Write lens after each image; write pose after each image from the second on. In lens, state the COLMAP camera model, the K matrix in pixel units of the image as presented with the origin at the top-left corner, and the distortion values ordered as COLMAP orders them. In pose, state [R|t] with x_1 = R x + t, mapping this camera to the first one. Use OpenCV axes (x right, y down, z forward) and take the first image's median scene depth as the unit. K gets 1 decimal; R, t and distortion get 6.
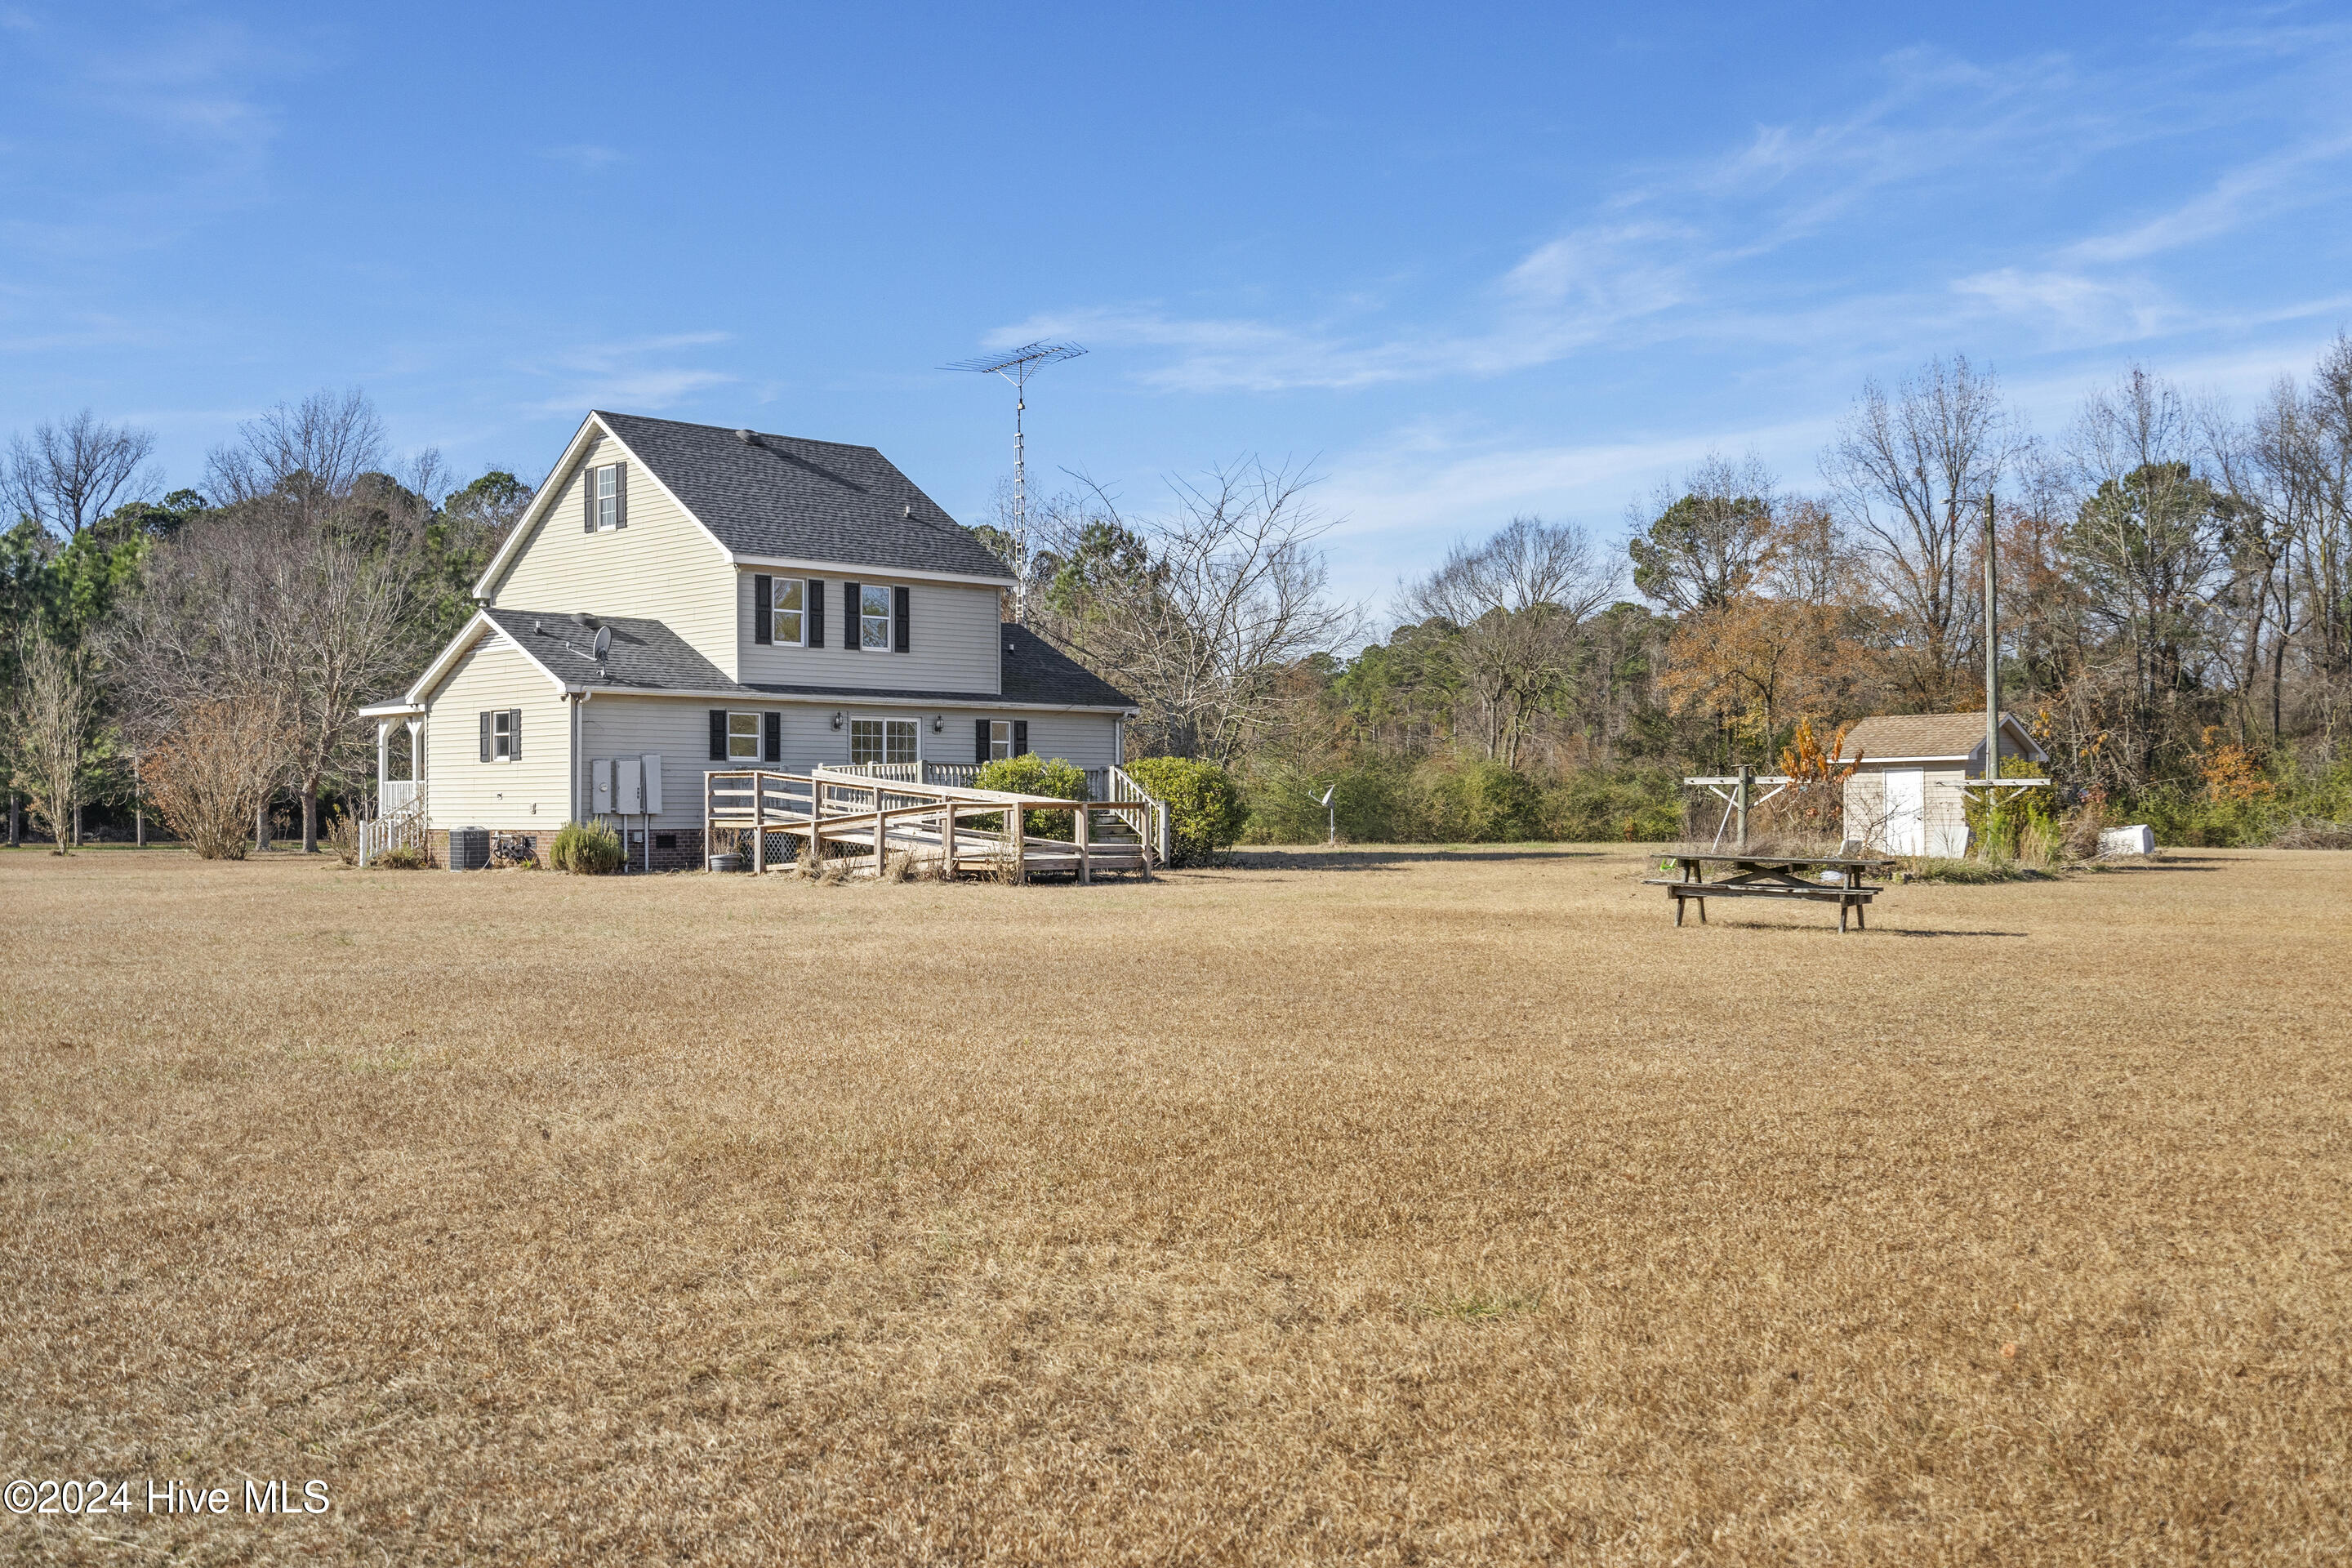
lens RADIAL K [[2431.1, 0, 1173.4], [0, 2431.1, 780.7], [0, 0, 1]] dist [0.033160, 0.000000]
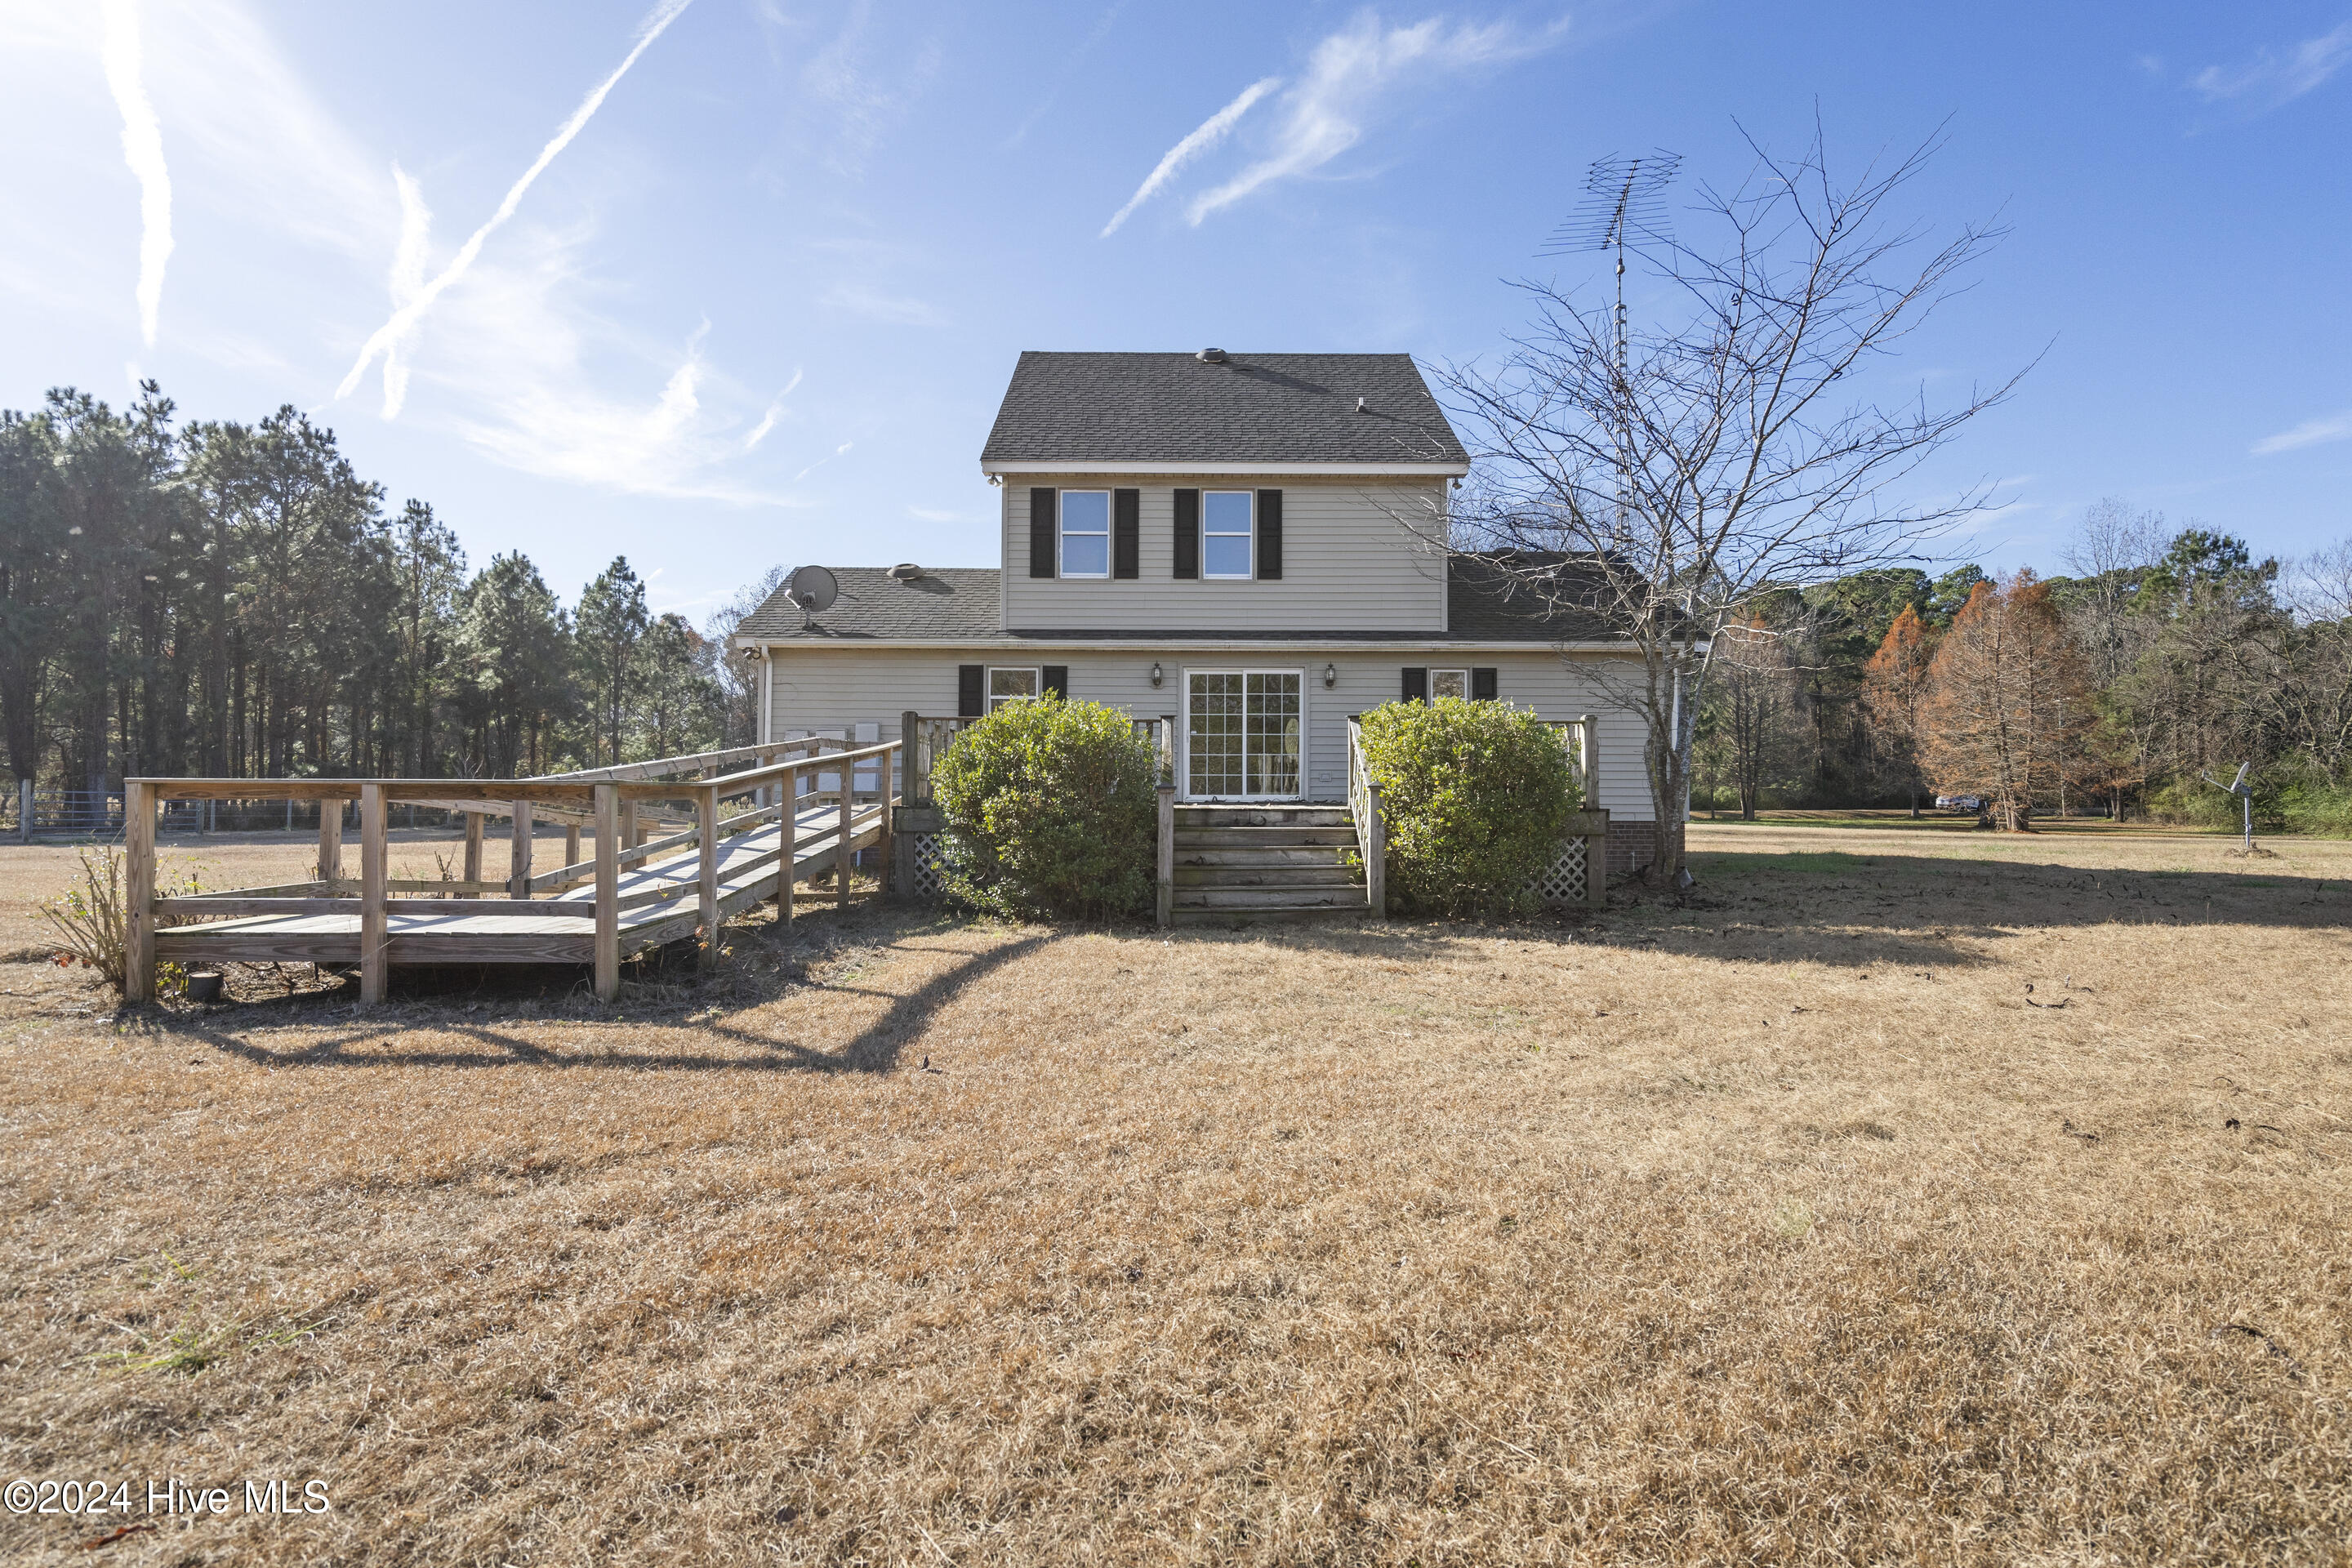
lens RADIAL K [[1276.8, 0, 1187.0], [0, 1276.8, 780.0], [0, 0, 1]] dist [0.008339, 0.002209]
pose [[0.702280, -0.006086, -0.711874, 0.147218], [0.002341, 0.999978, -0.006239, 0.010211], [0.711897, 0.002715, 0.702279, 0.733520]]
